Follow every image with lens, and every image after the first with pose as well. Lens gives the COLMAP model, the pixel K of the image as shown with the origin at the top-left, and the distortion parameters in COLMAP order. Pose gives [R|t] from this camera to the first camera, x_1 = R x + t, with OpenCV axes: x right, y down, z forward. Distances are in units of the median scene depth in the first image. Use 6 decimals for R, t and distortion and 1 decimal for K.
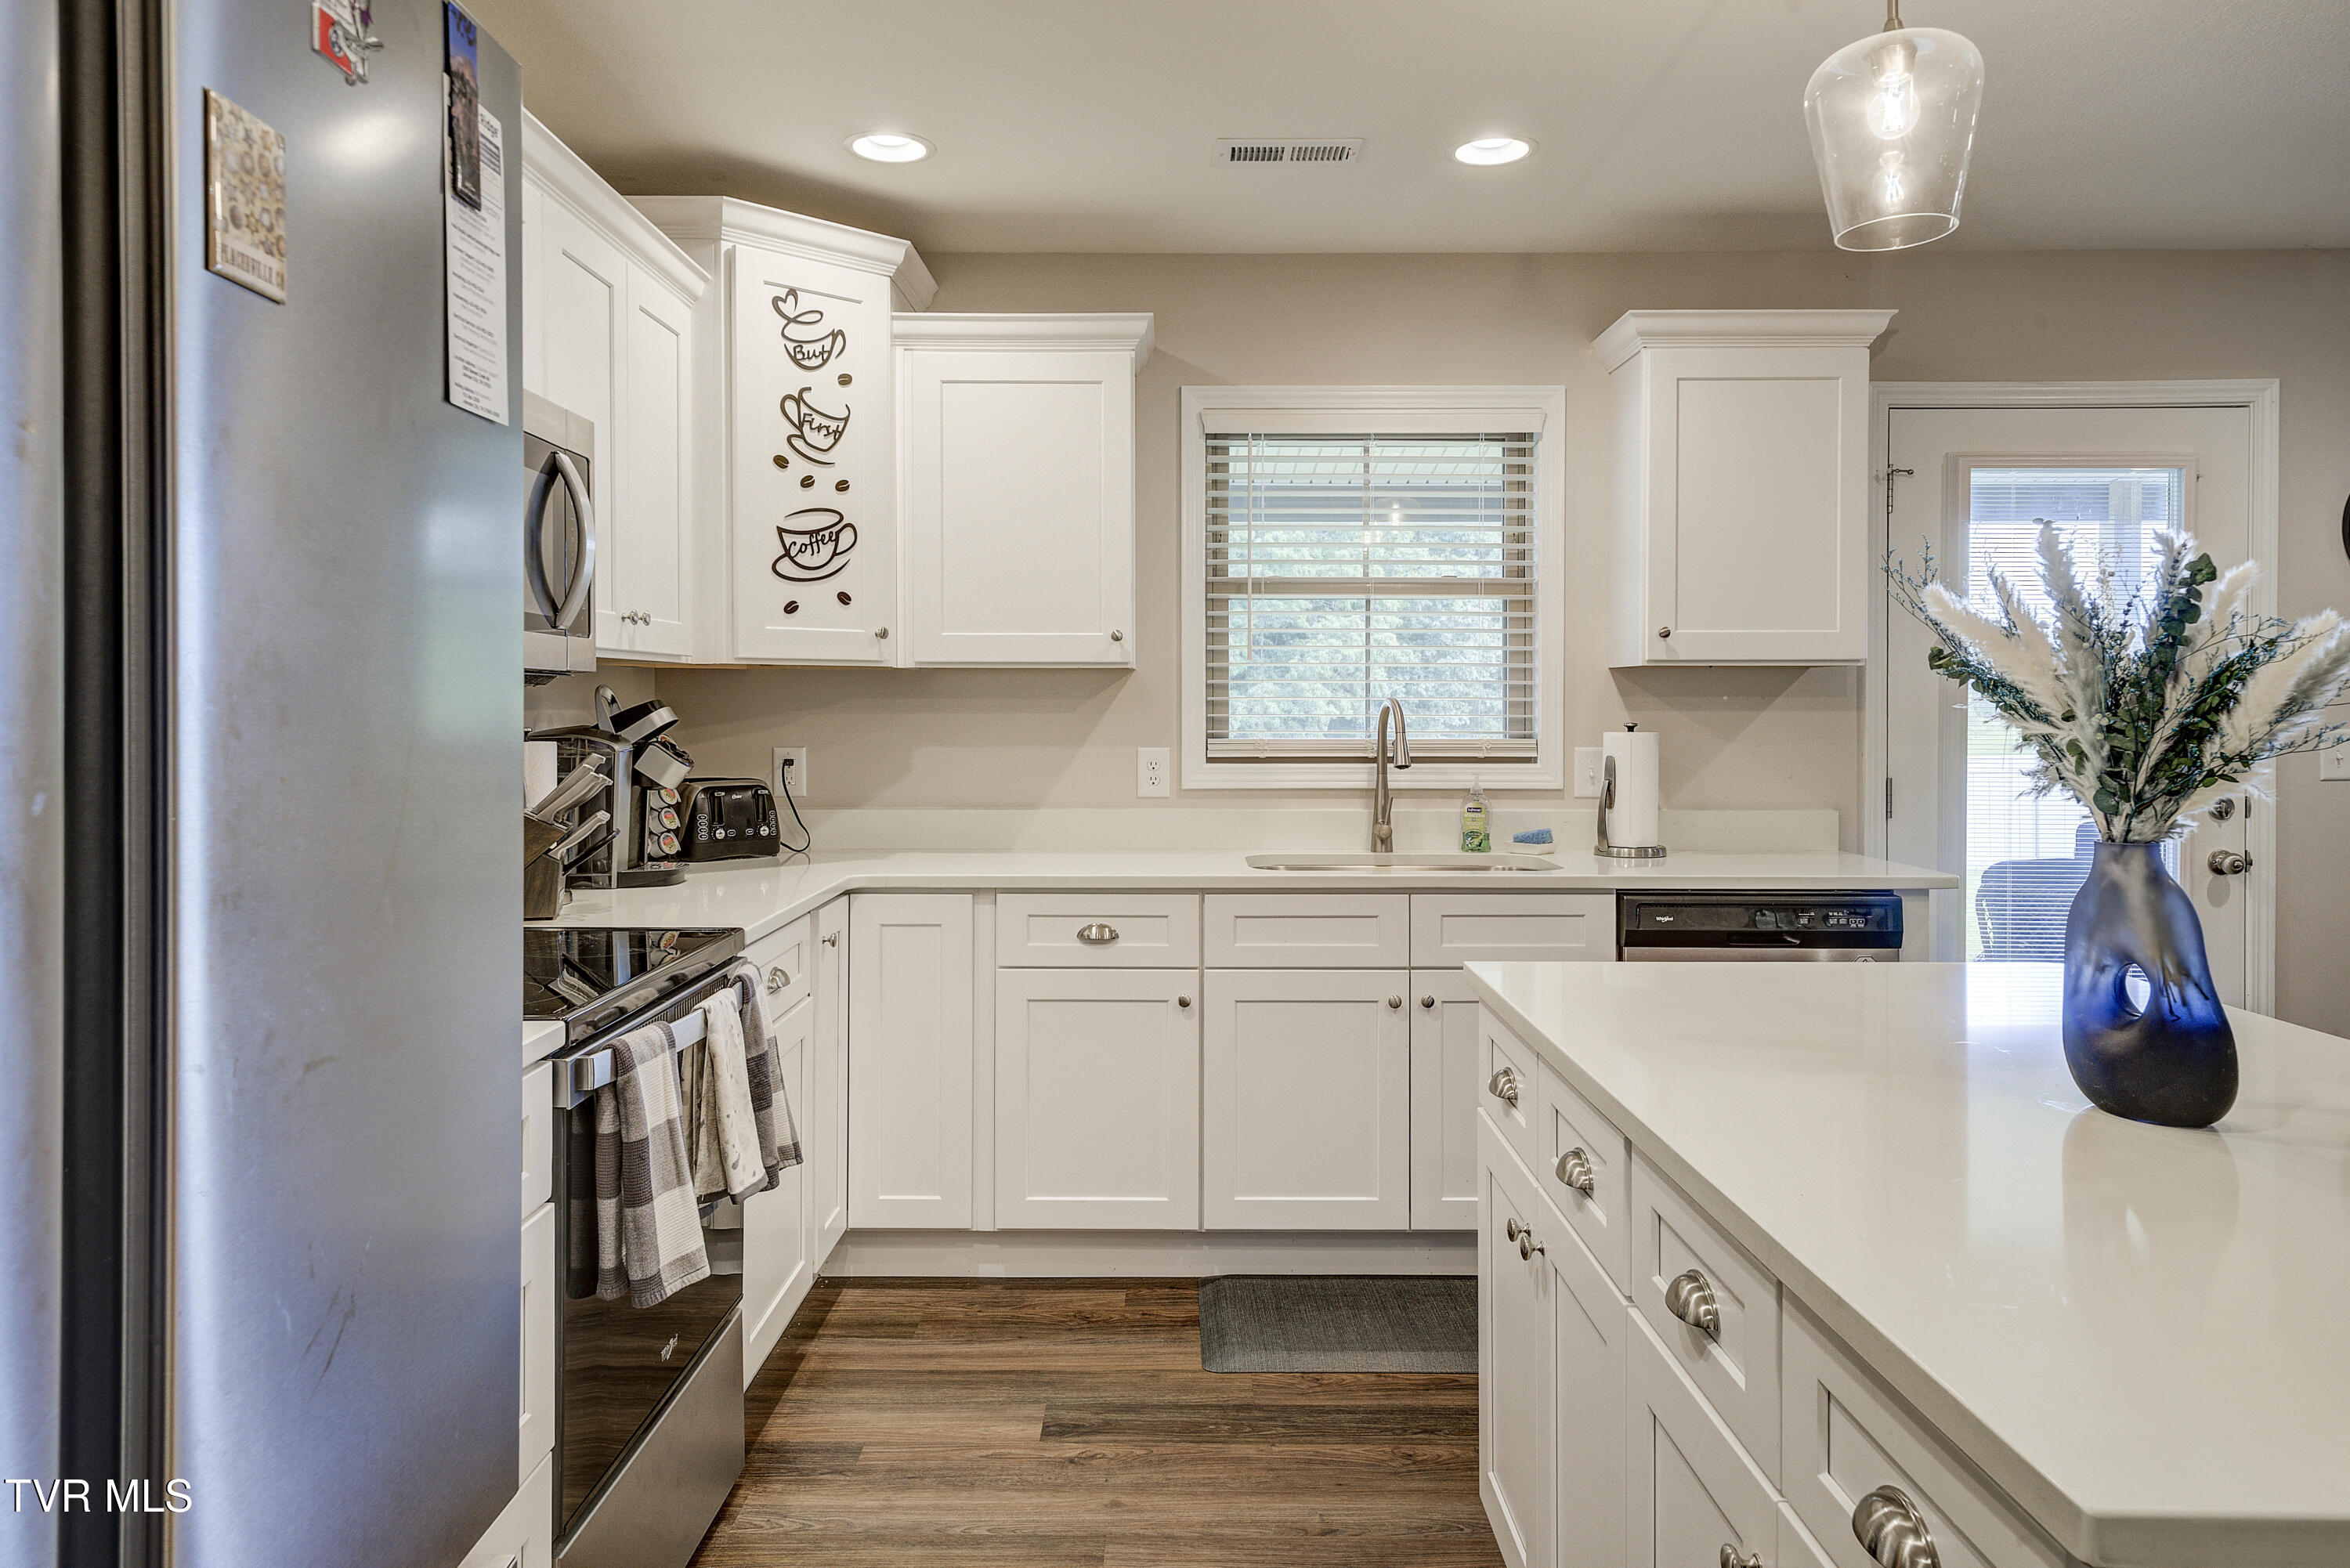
lens RADIAL K [[1576.3, 0, 1168.8], [0, 1576.3, 735.1], [0, 0, 1]] dist [0.031350, 0.000310]
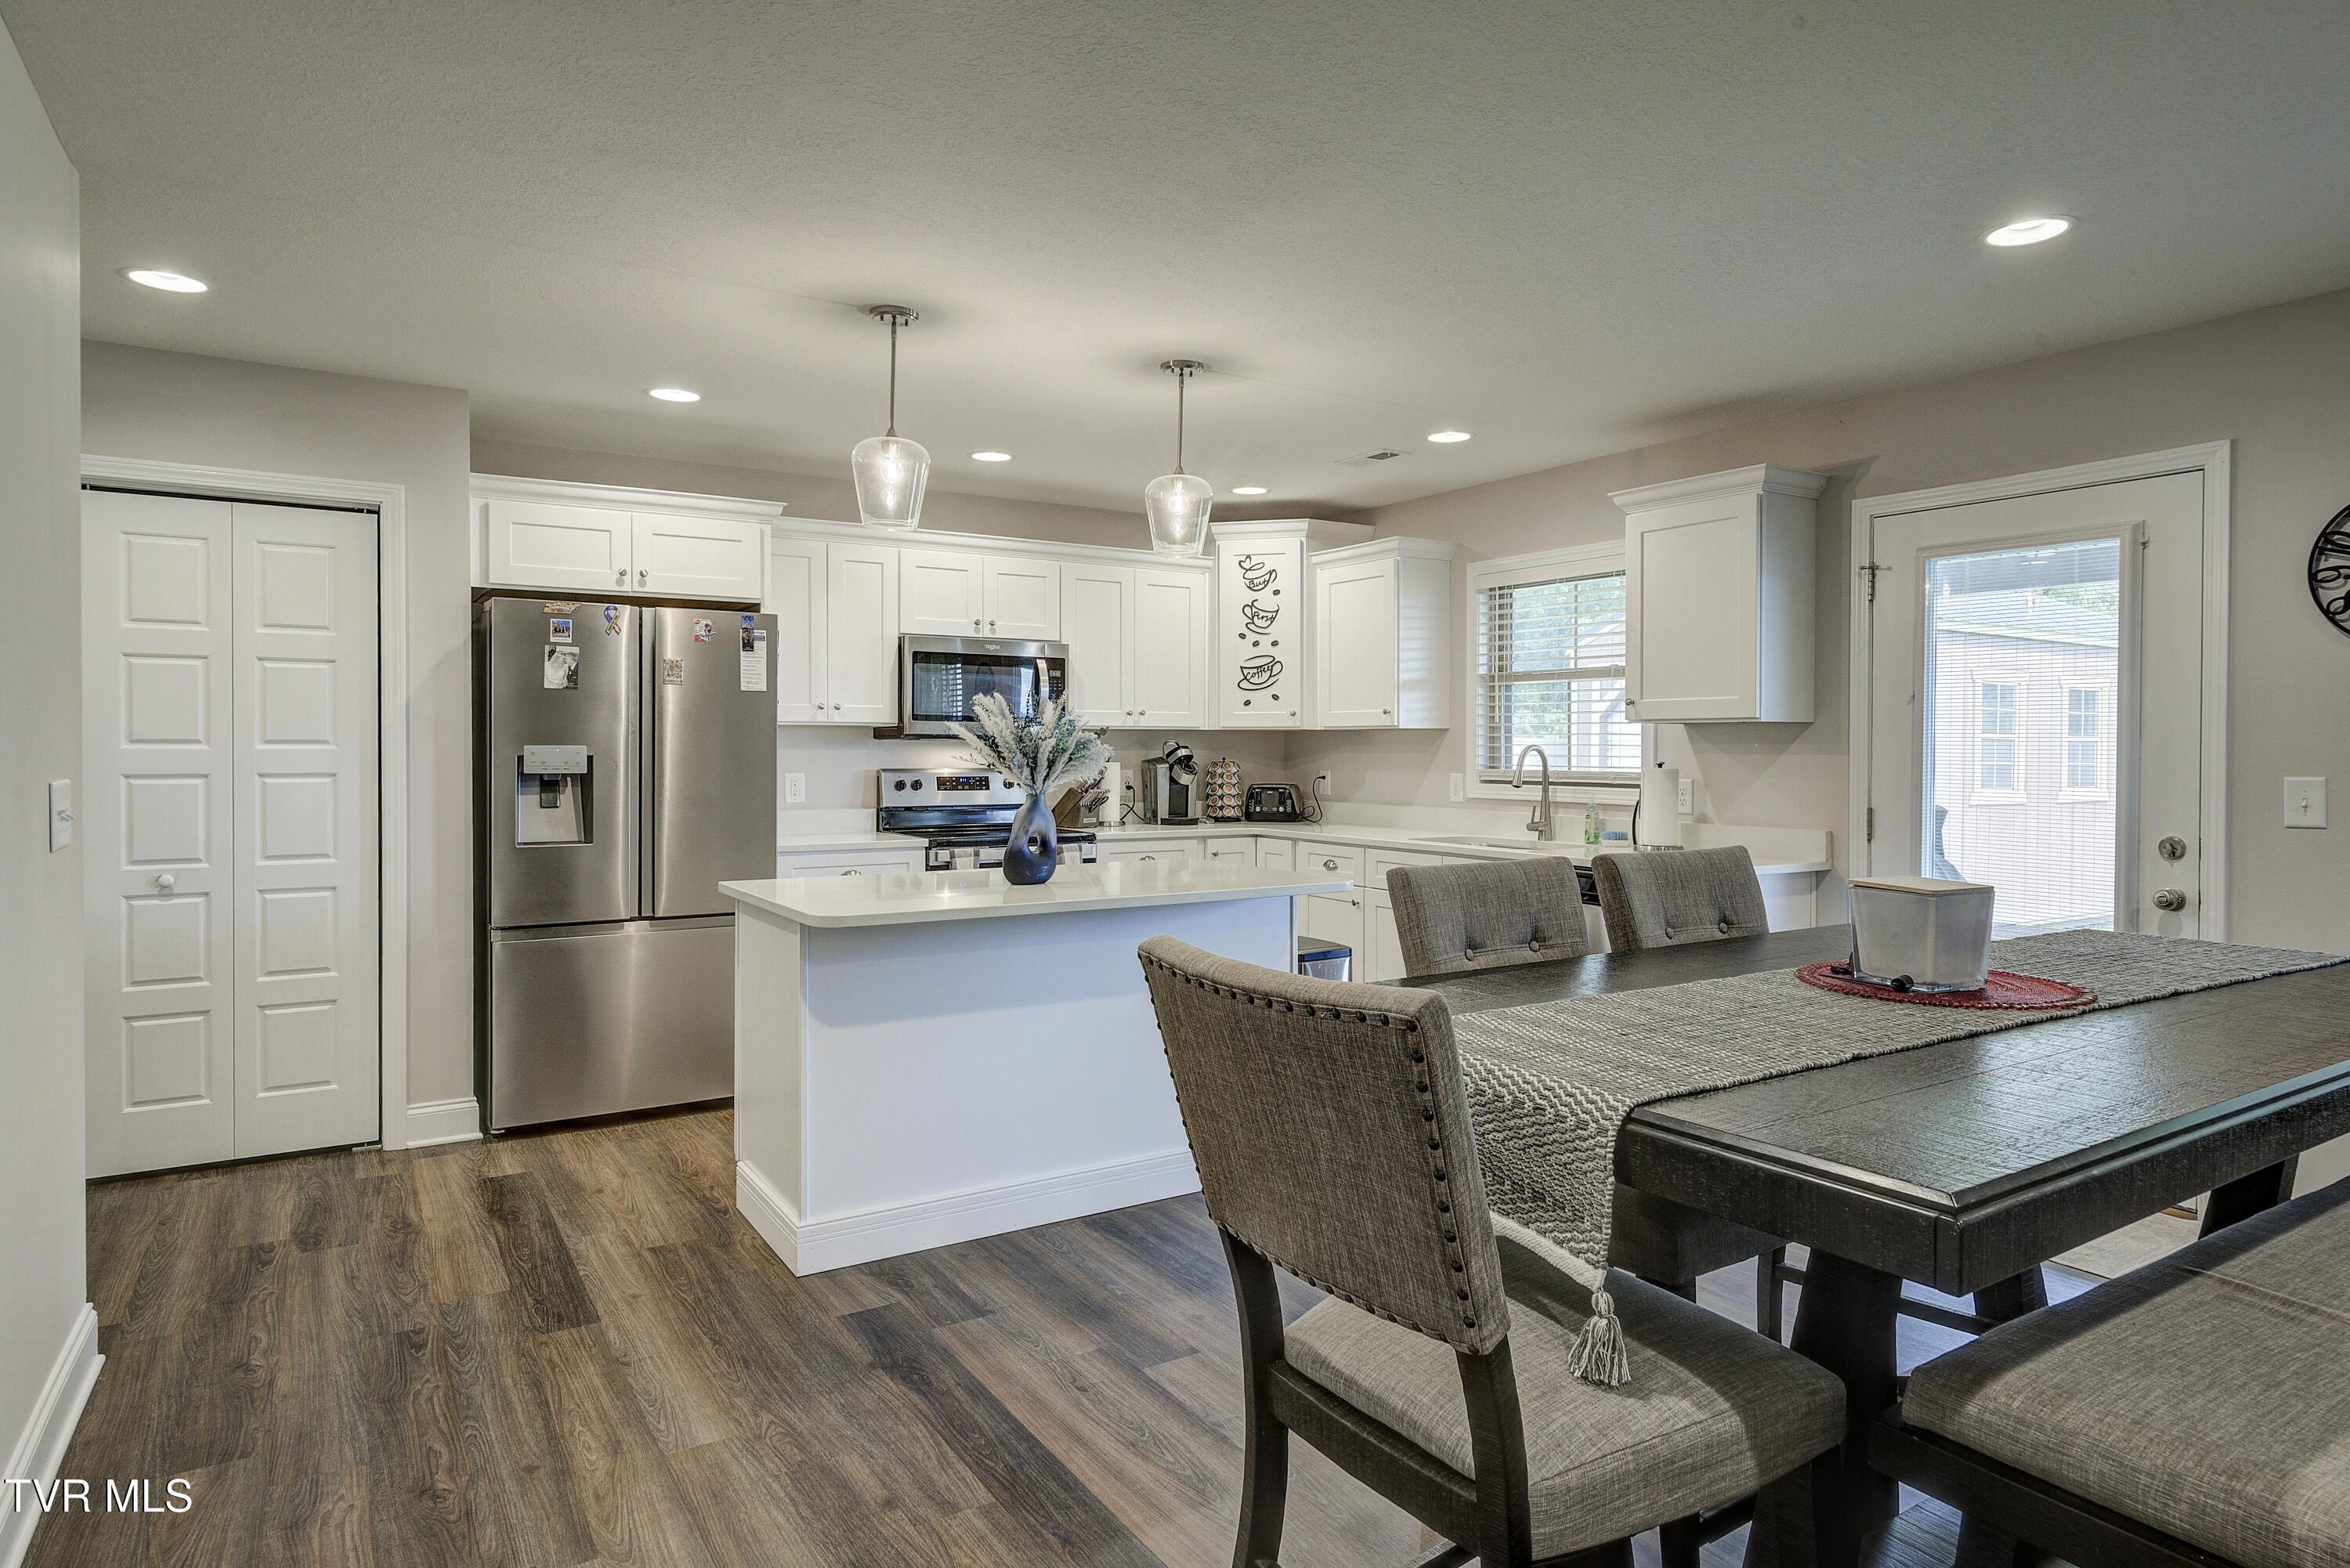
lens RADIAL K [[1318.0, 0, 1175.0], [0, 1318.0, 784.0], [0, 0, 1]] dist [0.001103, 0.000209]
pose [[0.535685, 0.025455, -0.844034, 1.208687], [-0.018557, 0.999659, 0.018371, -0.001459], [0.844214, 0.005821, 0.535974, -0.044582]]
